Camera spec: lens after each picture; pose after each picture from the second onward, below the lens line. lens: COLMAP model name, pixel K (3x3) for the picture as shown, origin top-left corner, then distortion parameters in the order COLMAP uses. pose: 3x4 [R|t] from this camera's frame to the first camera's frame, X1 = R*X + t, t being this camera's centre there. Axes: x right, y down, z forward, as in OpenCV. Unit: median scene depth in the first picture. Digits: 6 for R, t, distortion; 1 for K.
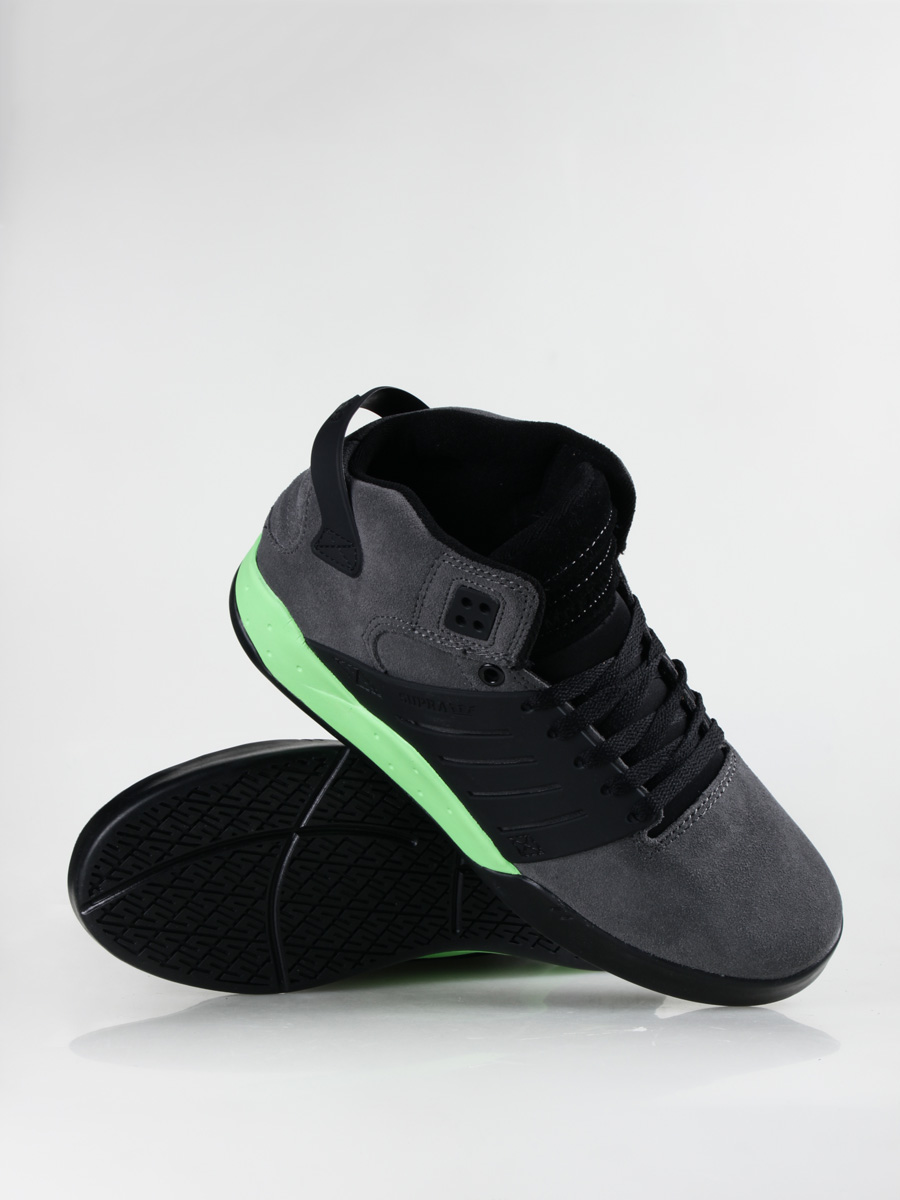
lens RADIAL K [[2479.6, 0, 450.0], [0, 2479.6, 600.0], [0, 0, 1]] dist [-0.007376, -0.032616]
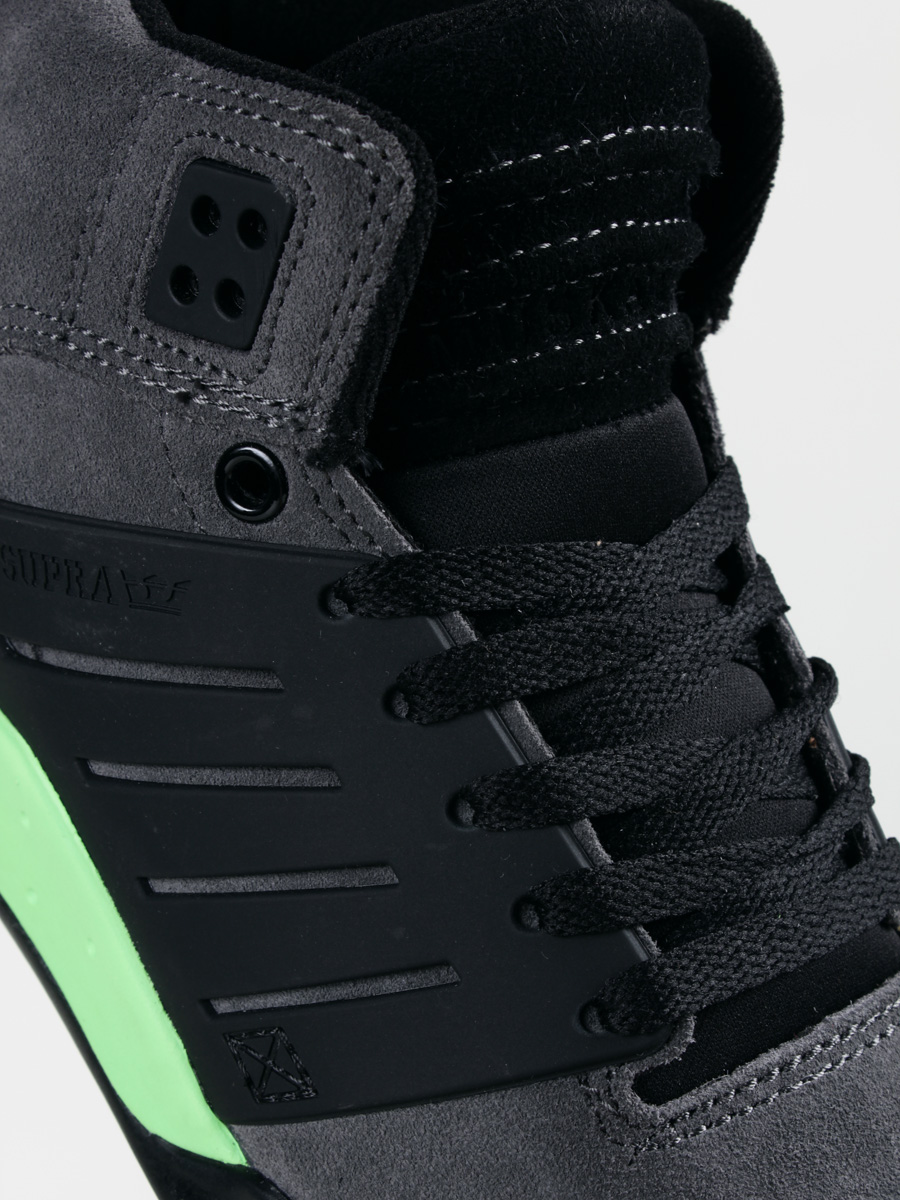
lens RADIAL K [[3163.4, 0, 450.0], [0, 3163.4, 600.0], [0, 0, 1]] dist [0.330731, -0.354359]
pose [[0.979643, 0.185080, -0.077744, 0.077657], [-0.197679, 0.956834, -0.213055, 0.128627], [0.034956, 0.224086, 0.973942, 0.585370]]
